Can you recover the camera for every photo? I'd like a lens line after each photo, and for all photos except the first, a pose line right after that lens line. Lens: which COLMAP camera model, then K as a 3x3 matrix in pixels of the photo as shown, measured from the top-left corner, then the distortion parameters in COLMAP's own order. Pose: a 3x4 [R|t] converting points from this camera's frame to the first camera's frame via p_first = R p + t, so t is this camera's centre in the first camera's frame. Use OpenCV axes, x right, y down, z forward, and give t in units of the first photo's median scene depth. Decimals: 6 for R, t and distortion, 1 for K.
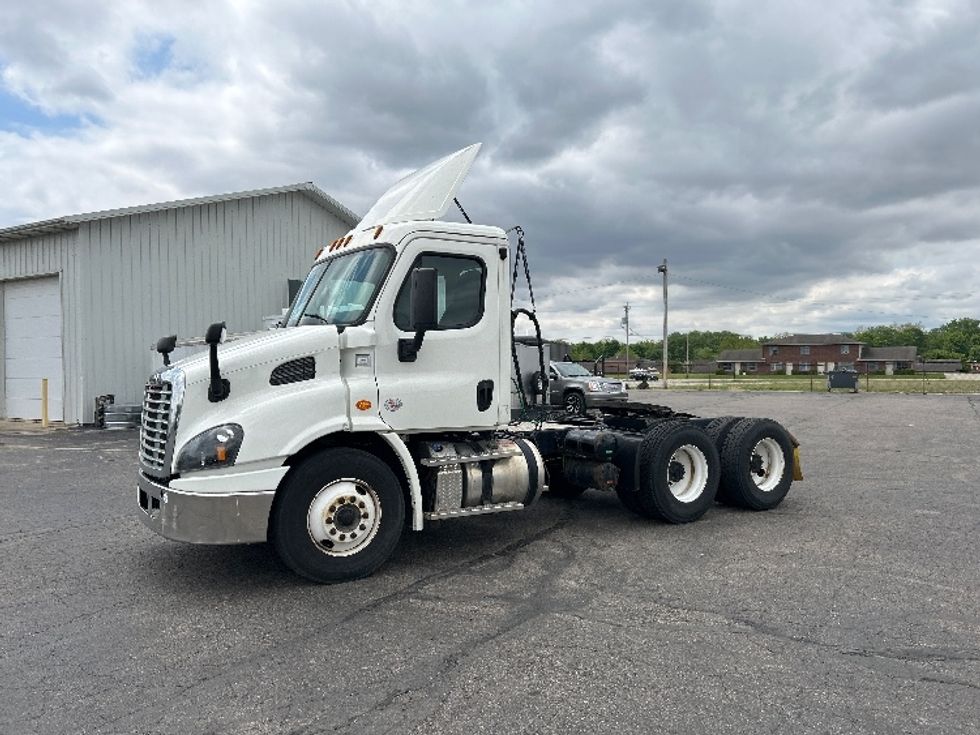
lens RADIAL K [[748.6, 0, 469.0], [0, 748.6, 369.9], [0, 0, 1]] dist [0.054544, -0.070846]
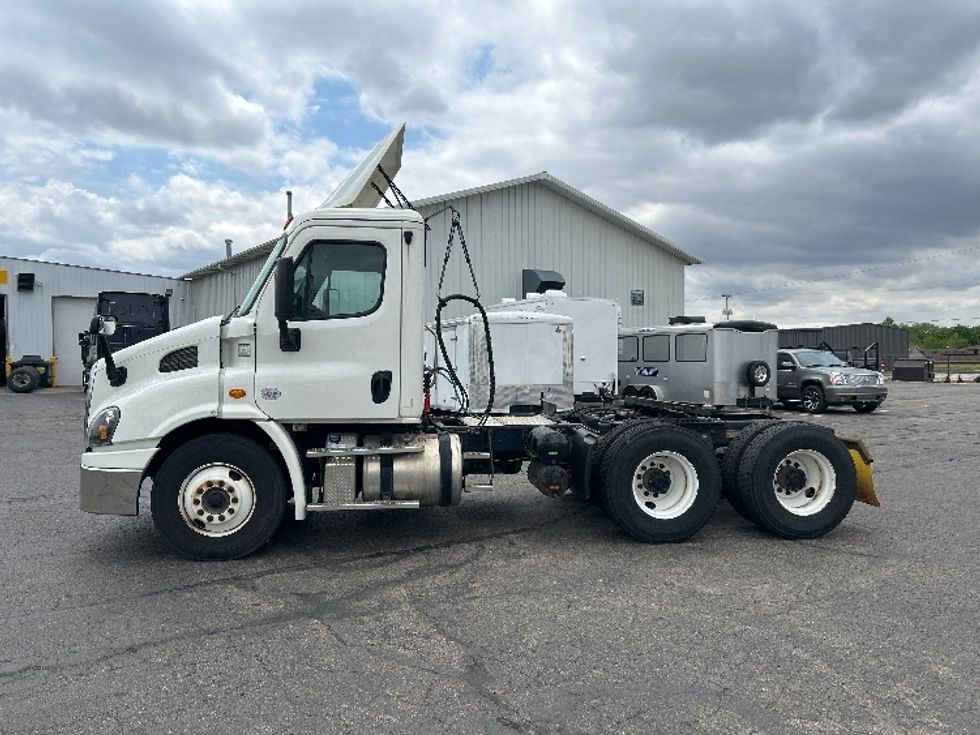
lens RADIAL K [[748.6, 0, 469.0], [0, 748.6, 369.9], [0, 0, 1]] dist [0.054544, -0.070846]
pose [[0.908125, 0.014784, -0.418439, 0.521671], [-0.007203, 0.999780, 0.019690, -0.007140], [0.418638, -0.014867, 0.908032, 0.174115]]
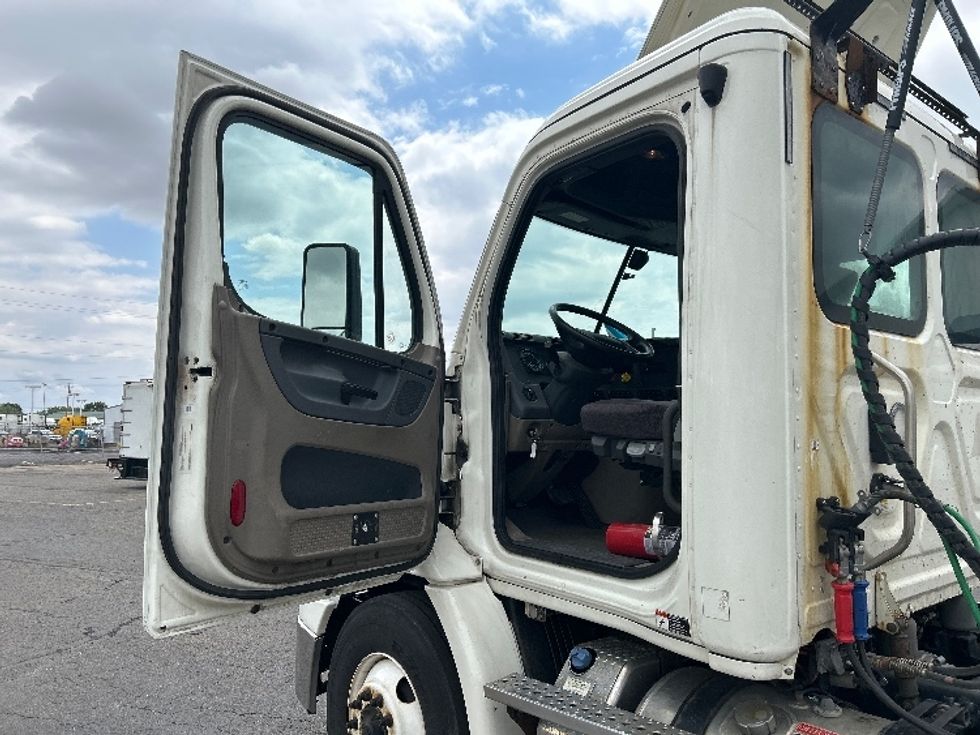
lens RADIAL K [[734.9, 0, 490.0], [0, 734.9, 367.5], [0, 0, 1]] dist [0.003708, -0.005232]
pose [[0.106413, -0.065640, -0.992153, 0.318221], [-0.016622, 0.997562, -0.067781, -0.017639], [0.994183, 0.023704, 0.105063, 0.895866]]
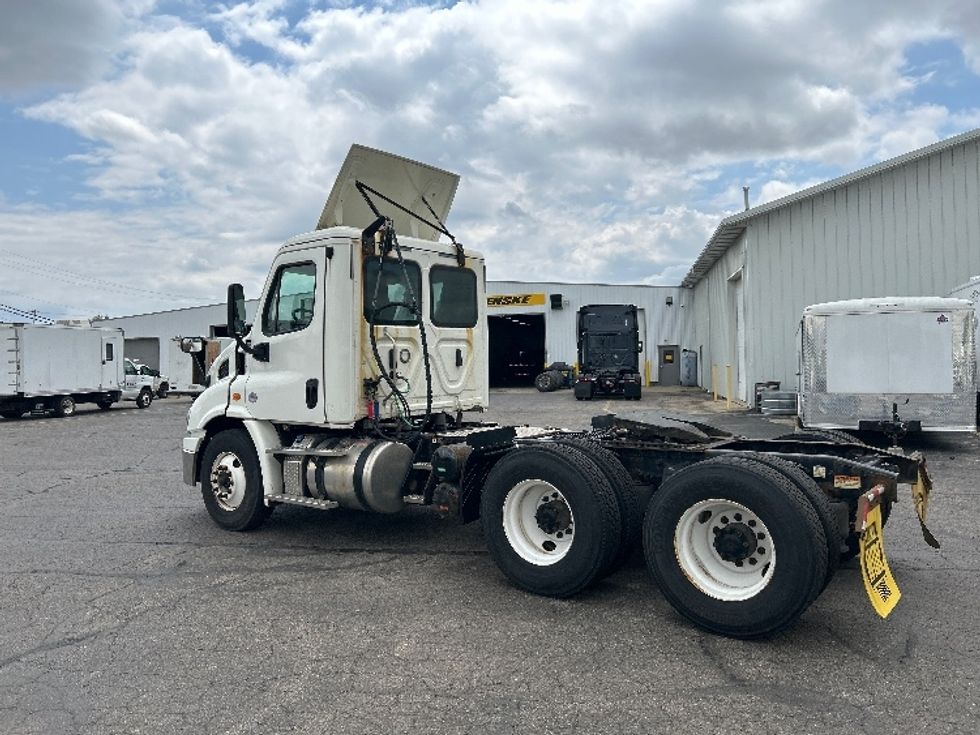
lens RADIAL K [[734.9, 0, 490.0], [0, 734.9, 367.5], [0, 0, 1]] dist [0.003708, -0.005232]
pose [[0.341080, 0.005404, -0.940019, 1.059754], [0.014348, 0.999837, 0.010954, -0.009554], [0.939925, -0.017224, 0.340947, 0.880034]]
